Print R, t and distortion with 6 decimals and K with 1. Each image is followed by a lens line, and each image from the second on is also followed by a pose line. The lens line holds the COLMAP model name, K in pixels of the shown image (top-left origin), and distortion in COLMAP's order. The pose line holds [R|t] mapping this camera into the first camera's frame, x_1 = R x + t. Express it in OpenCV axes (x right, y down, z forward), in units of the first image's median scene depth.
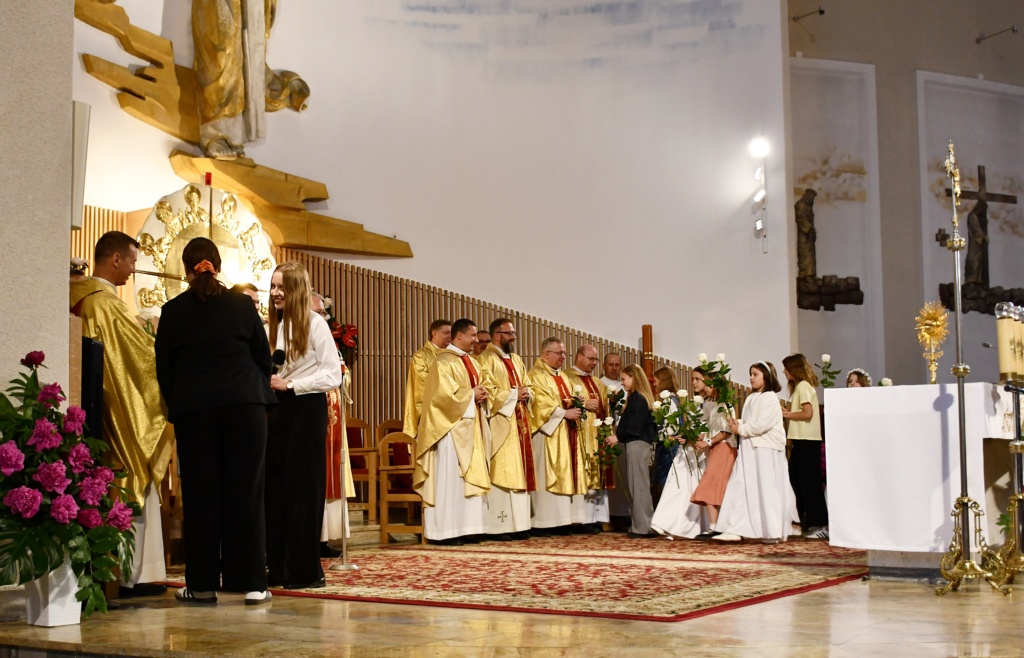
lens RADIAL K [[1247.4, 0, 440.0], [0, 1247.4, 384.1], [0, 0, 1]] dist [-0.057689, 0.065128]
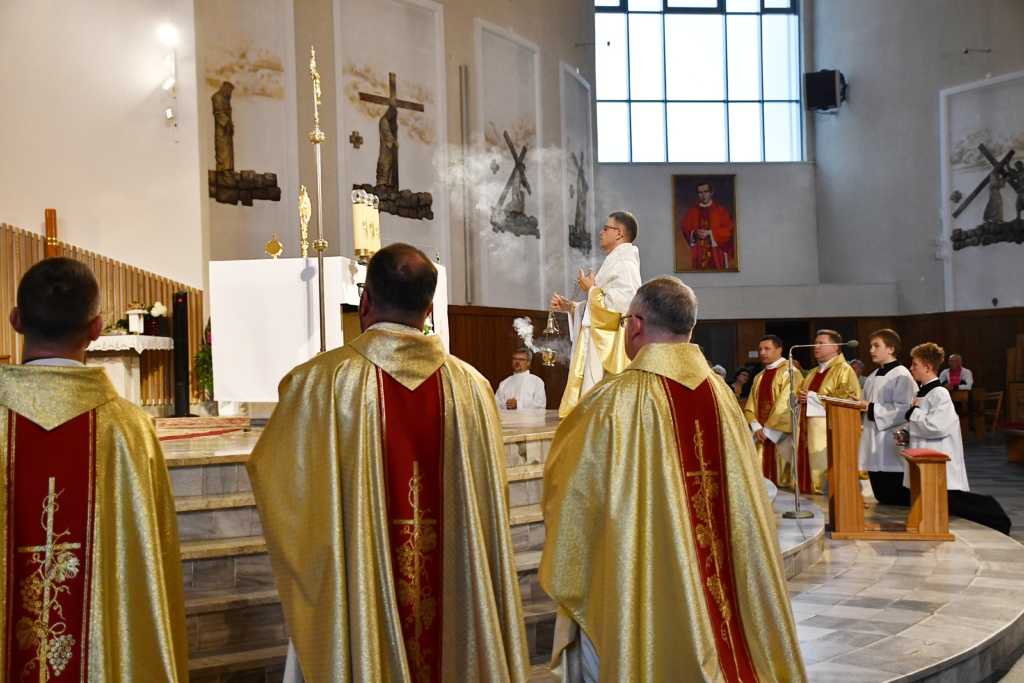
lens RADIAL K [[1369.0, 0, 512.0], [0, 1369.0, 341.5], [0, 0, 1]] dist [0.084971, 0.512662]
pose [[0.889889, -0.007523, 0.456116, -0.006185], [-0.007418, 0.999493, 0.030957, 0.015069], [-0.456117, -0.030932, 0.889382, -0.098246]]
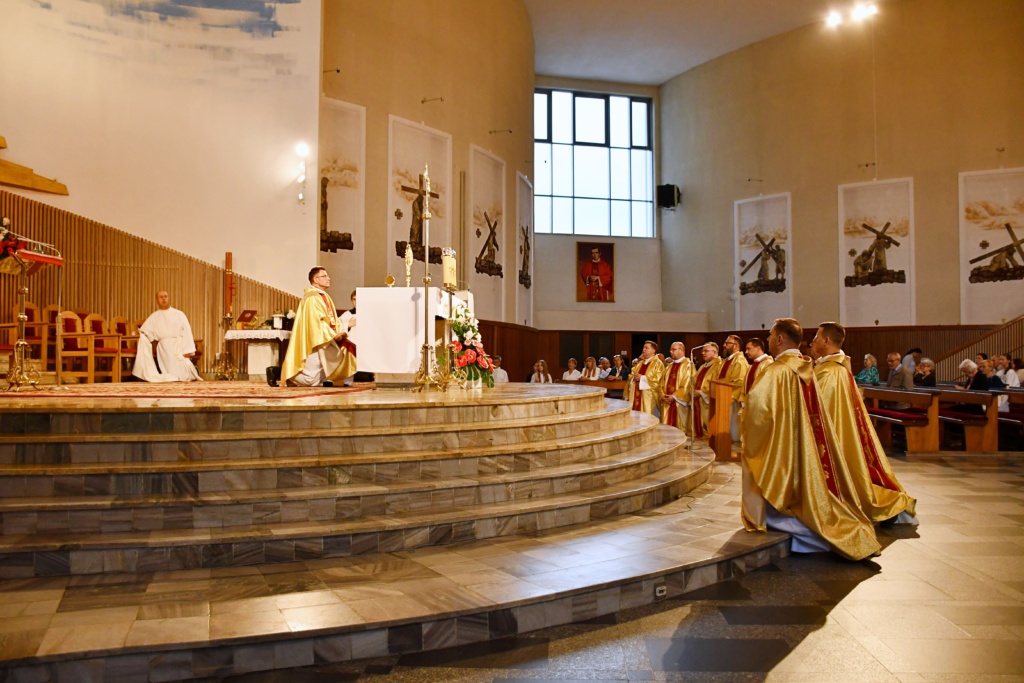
lens RADIAL K [[855.3, 0, 512.0], [0, 855.3, 341.5], [0, 0, 1]] dist [-0.121498, 0.124254]
pose [[0.856020, 0.019535, 0.516574, -0.064728], [-0.040937, 0.998709, 0.030070, 0.015554], [-0.515320, -0.046888, 0.855714, -0.095169]]
